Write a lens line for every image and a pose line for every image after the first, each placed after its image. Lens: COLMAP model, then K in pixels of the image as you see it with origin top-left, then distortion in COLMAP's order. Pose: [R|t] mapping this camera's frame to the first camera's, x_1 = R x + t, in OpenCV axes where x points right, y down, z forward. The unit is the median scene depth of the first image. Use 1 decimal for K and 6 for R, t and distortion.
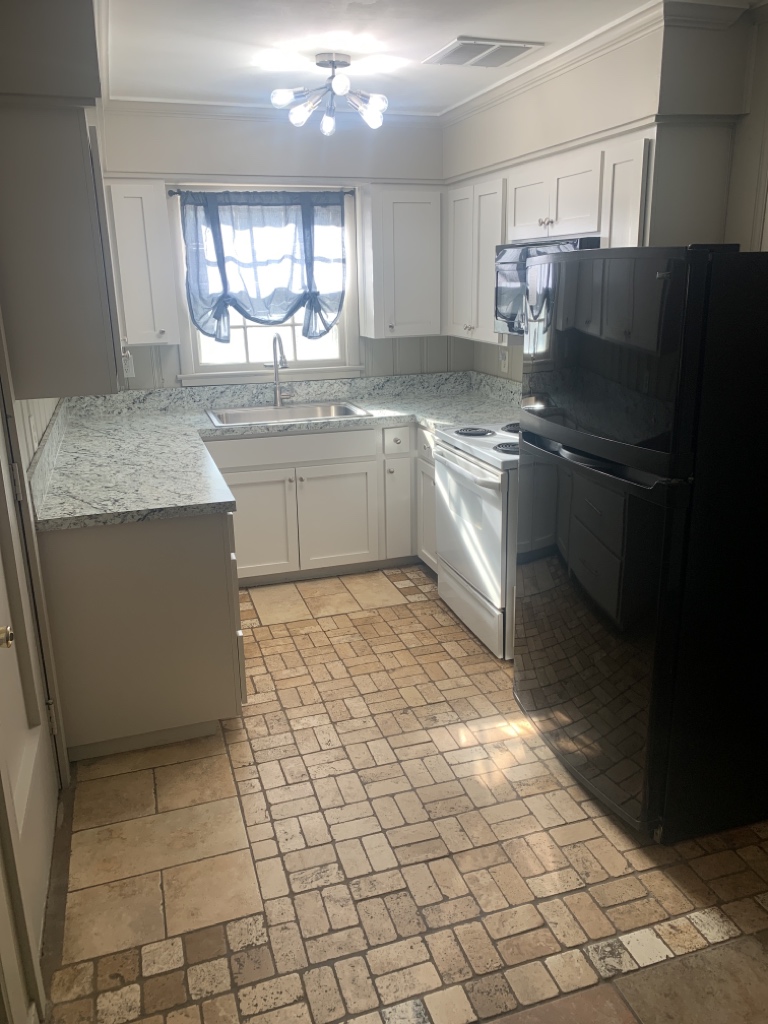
lens RADIAL K [[770.3, 0, 371.9], [0, 770.3, 509.1], [0, 0, 1]] dist [0.039154, -0.000670]
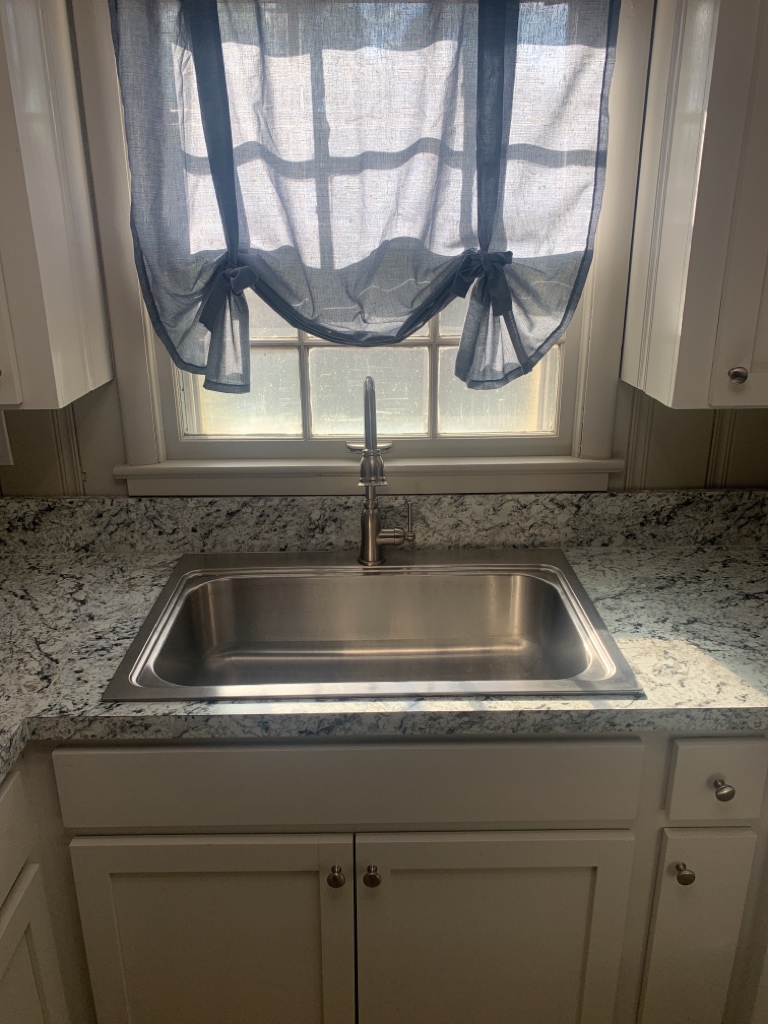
lens RADIAL K [[770.3, 0, 371.9], [0, 770.3, 509.1], [0, 0, 1]] dist [0.039154, -0.000670]
pose [[0.954294, 0.111014, -0.277487, -0.020471], [-0.093664, 0.992770, 0.075062, -0.190461], [0.283813, -0.045641, 0.957793, 0.656177]]
